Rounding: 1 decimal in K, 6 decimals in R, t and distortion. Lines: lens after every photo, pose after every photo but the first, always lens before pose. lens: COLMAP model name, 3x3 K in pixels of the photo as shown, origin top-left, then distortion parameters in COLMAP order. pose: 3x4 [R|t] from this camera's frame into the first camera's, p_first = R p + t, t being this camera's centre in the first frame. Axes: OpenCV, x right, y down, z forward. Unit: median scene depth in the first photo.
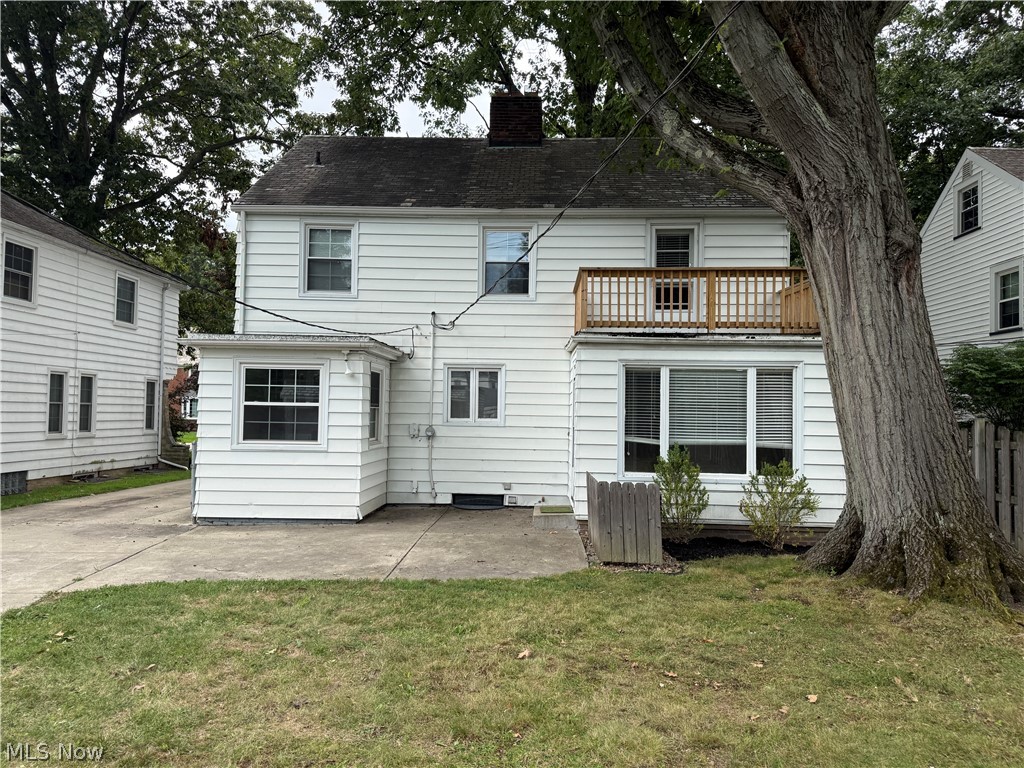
lens RADIAL K [[724.3, 0, 510.6], [0, 724.3, 384.3], [0, 0, 1]] dist [0.080073, -0.009239]
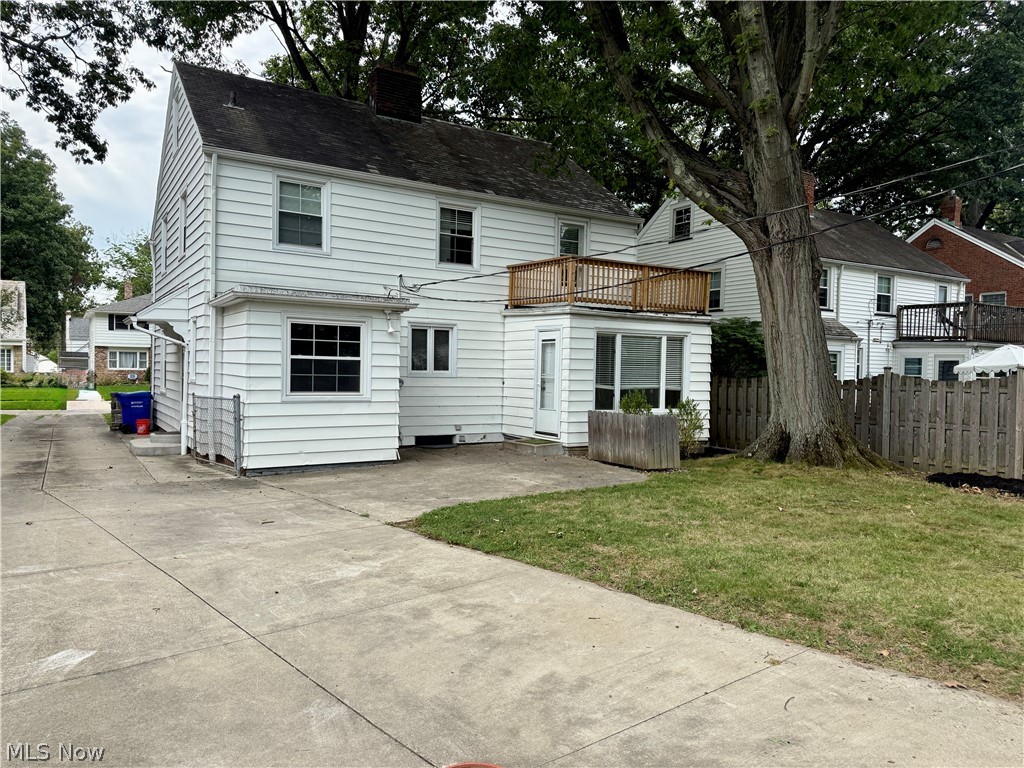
lens RADIAL K [[724.3, 0, 508.7], [0, 724.3, 381.9], [0, 0, 1]] dist [0.080073, -0.009239]
pose [[0.826055, -0.011857, 0.563465, -0.692939], [-0.027193, 0.997776, 0.060862, -0.009853], [-0.562933, -0.065597, 0.823895, -0.022495]]
